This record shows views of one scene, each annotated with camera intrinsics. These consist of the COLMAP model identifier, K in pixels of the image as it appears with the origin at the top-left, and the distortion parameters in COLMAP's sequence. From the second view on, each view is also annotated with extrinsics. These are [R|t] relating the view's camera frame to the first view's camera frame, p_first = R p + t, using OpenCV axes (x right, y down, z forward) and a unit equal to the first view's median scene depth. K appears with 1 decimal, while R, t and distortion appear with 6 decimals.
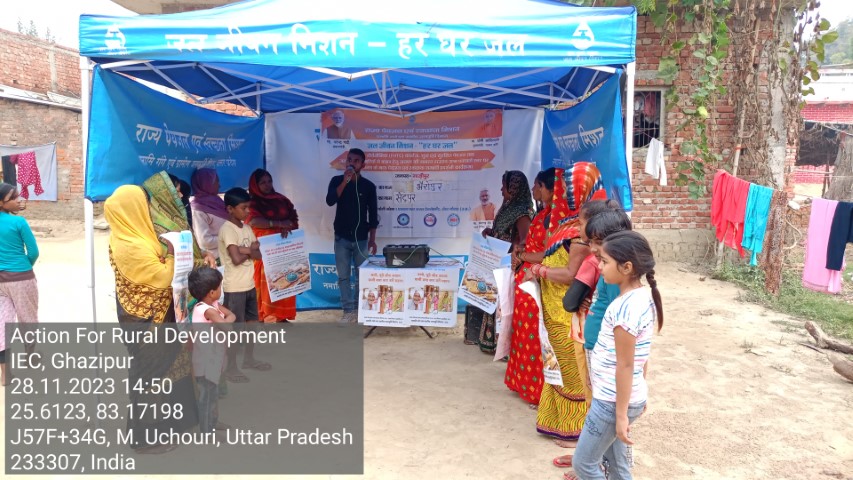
lens RADIAL K [[631.6, 0, 426.5], [0, 631.6, 240.0], [0, 0, 1]] dist [0.000686, -0.004085]
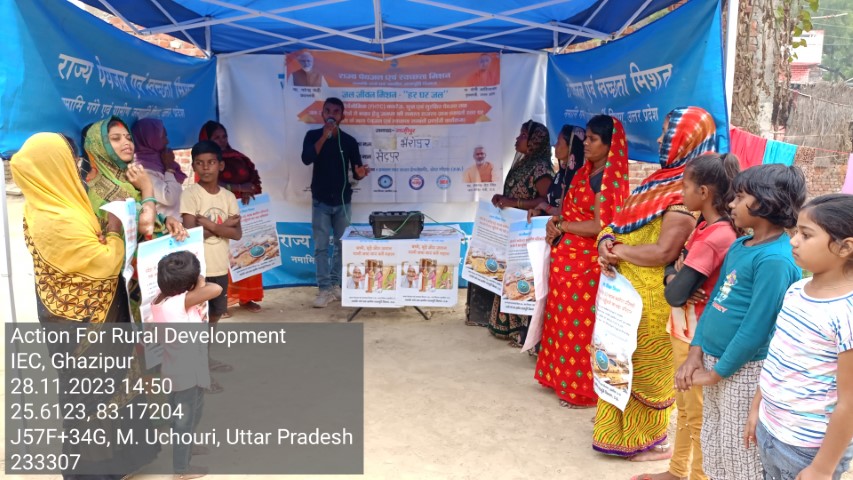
lens RADIAL K [[631.6, 0, 426.5], [0, 631.6, 240.0], [0, 0, 1]] dist [0.000686, -0.004085]
pose [[0.994538, -0.015471, 0.103221, -0.078807], [0.009324, 0.998169, 0.059768, -0.004243], [-0.103957, -0.058479, 0.992861, 0.148340]]
